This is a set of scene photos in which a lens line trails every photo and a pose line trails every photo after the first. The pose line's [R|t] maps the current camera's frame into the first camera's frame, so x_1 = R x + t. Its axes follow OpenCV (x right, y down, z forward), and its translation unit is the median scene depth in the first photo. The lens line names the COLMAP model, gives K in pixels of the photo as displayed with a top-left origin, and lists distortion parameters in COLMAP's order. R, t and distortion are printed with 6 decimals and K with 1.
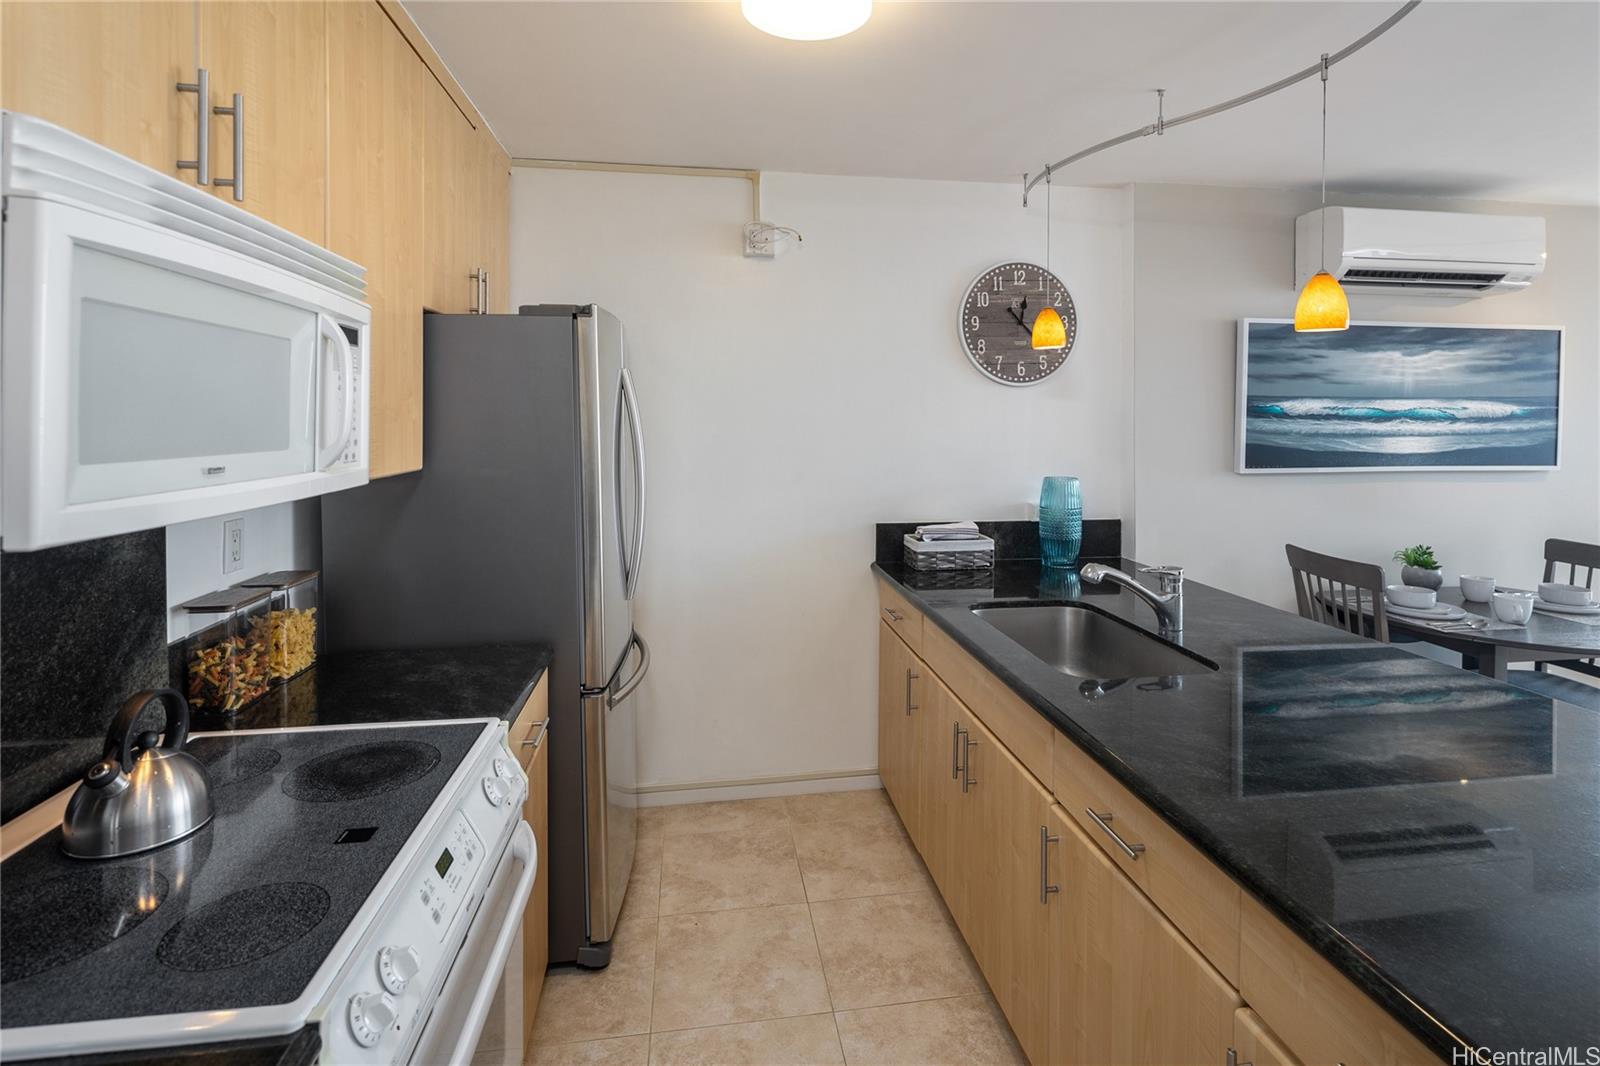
lens RADIAL K [[781.6, 0, 817.1], [0, 781.6, 443.0], [0, 0, 1]] dist [-0.000489, -0.002082]
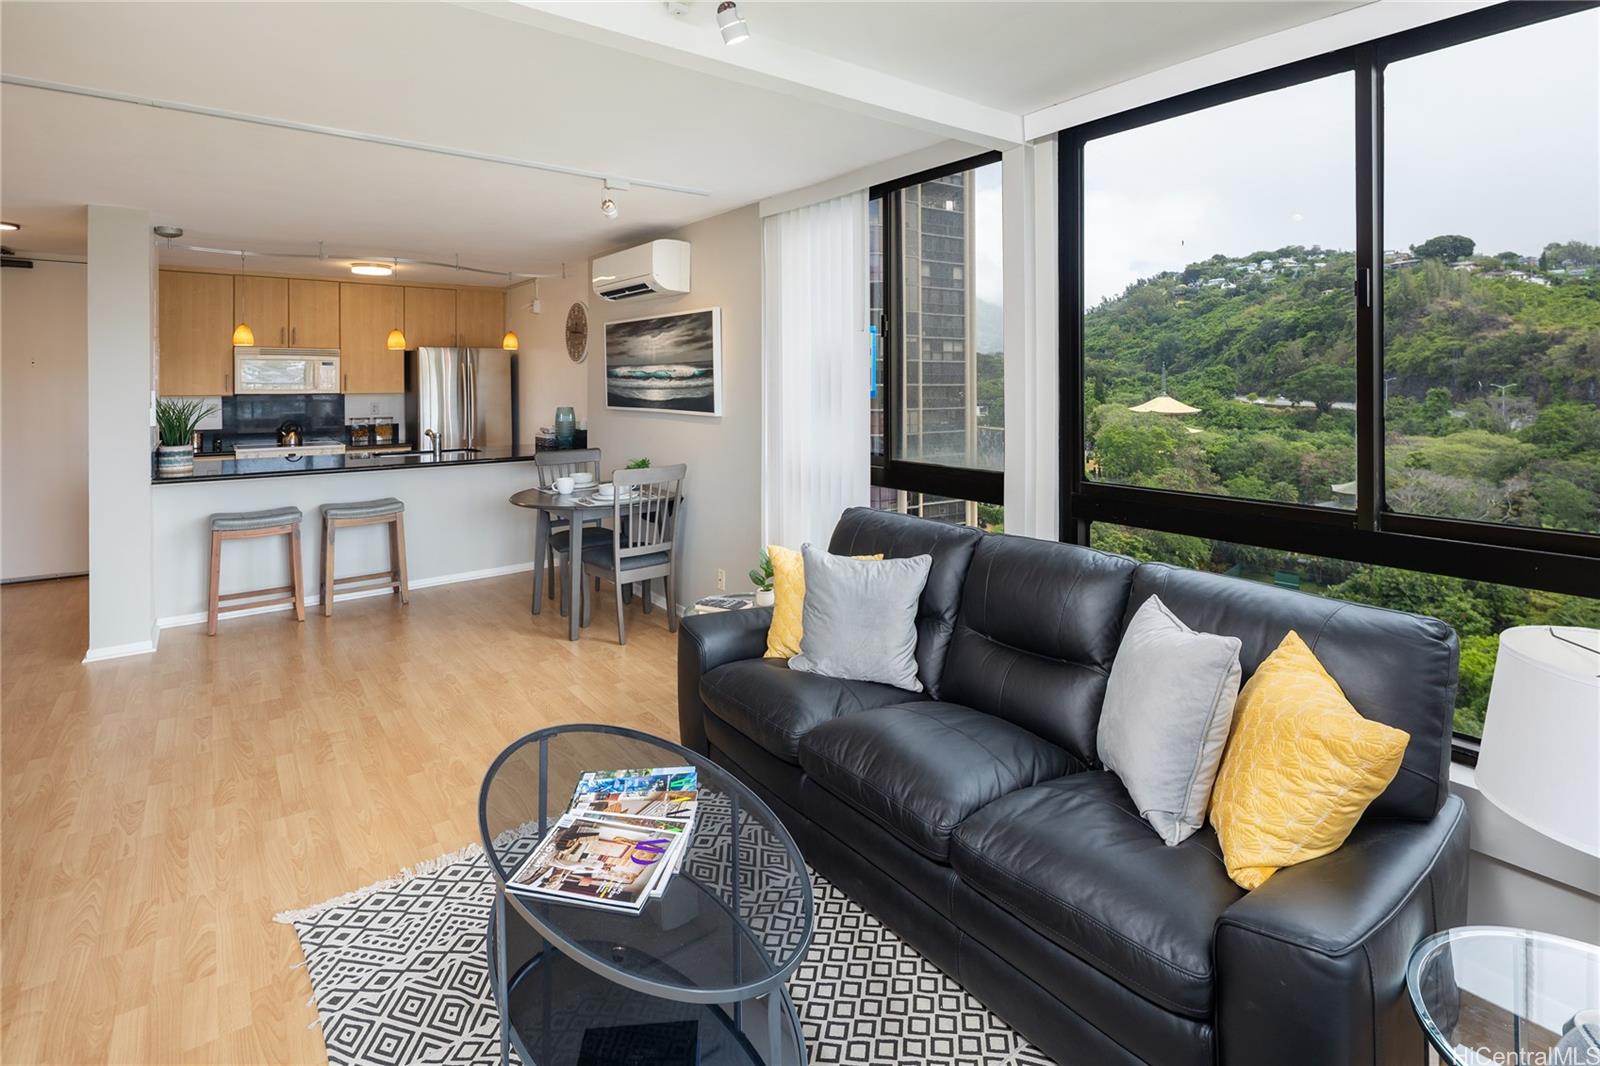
lens RADIAL K [[781.6, 0, 826.8], [0, 781.6, 377.8], [0, 0, 1]] dist [-0.000489, -0.002082]
pose [[0.491677, -0.003720, -0.870770, 2.285713], [-0.015472, 0.999796, -0.013007, -0.016757], [0.870640, 0.019868, 0.491519, 0.541153]]
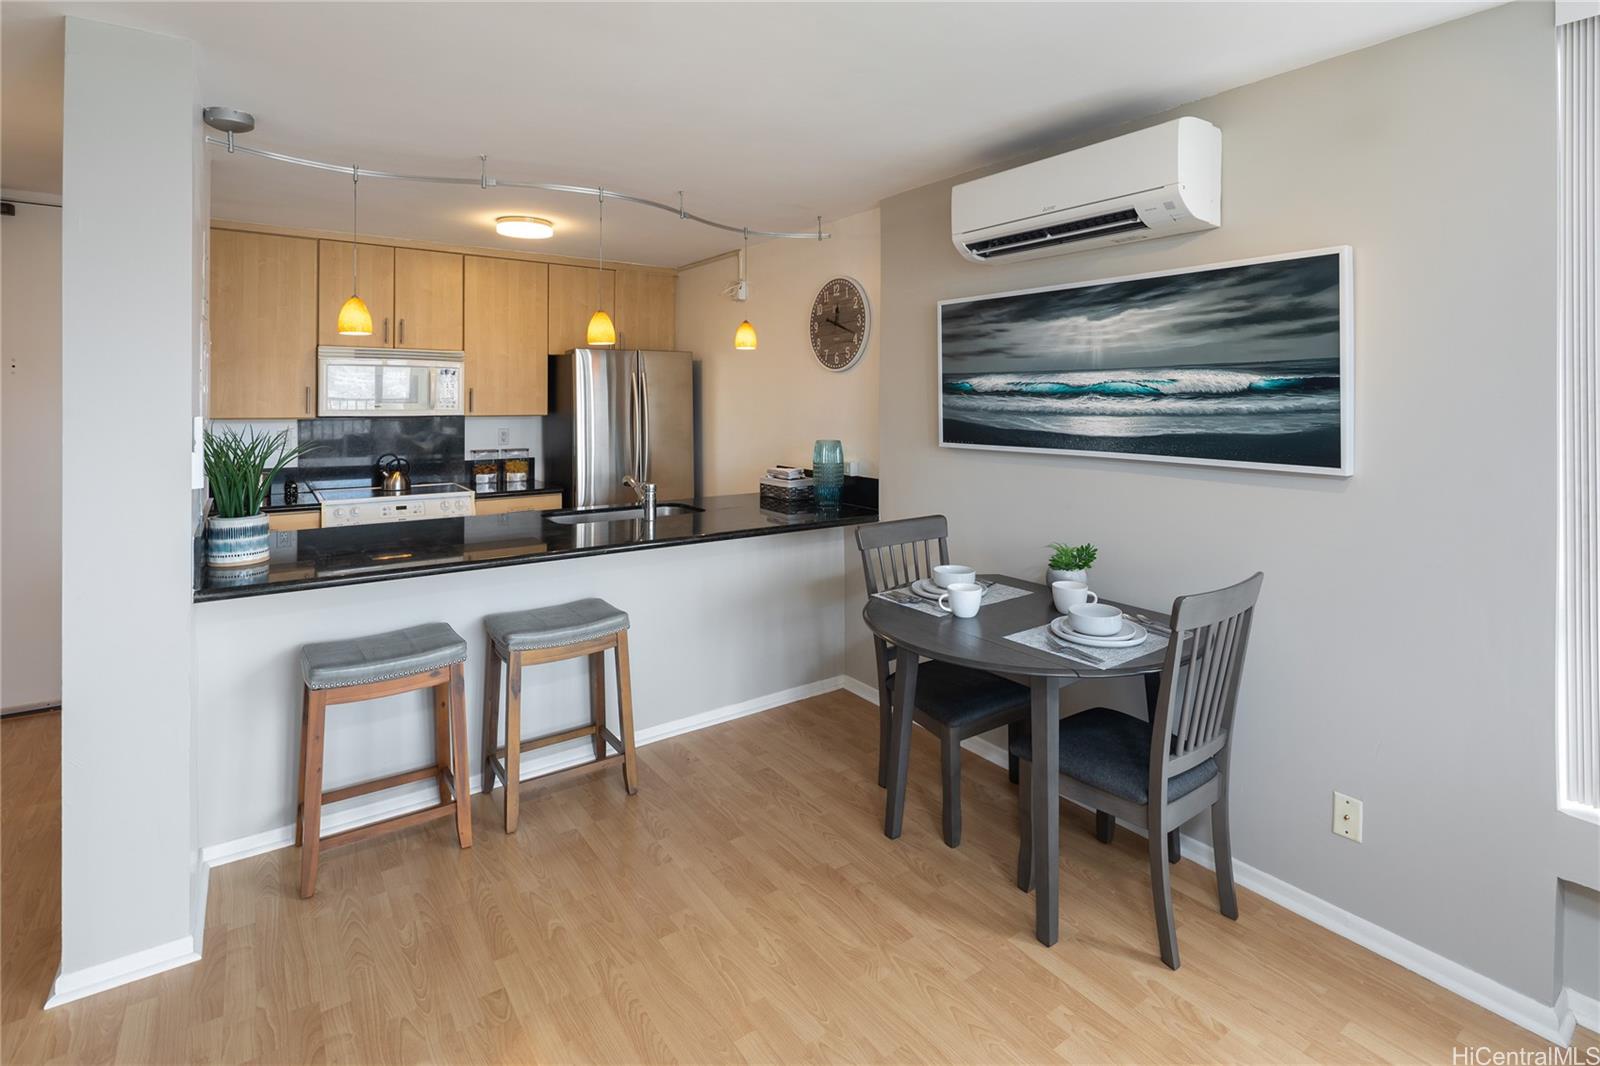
lens RADIAL K [[781.6, 0, 824.9], [0, 781.6, 394.0], [0, 0, 1]] dist [-0.000489, -0.002082]
pose [[0.458147, -0.003903, -0.888868, 1.375927], [-0.020900, 0.999667, -0.015162, -0.013147], [0.888631, 0.025524, 0.457912, 0.360570]]
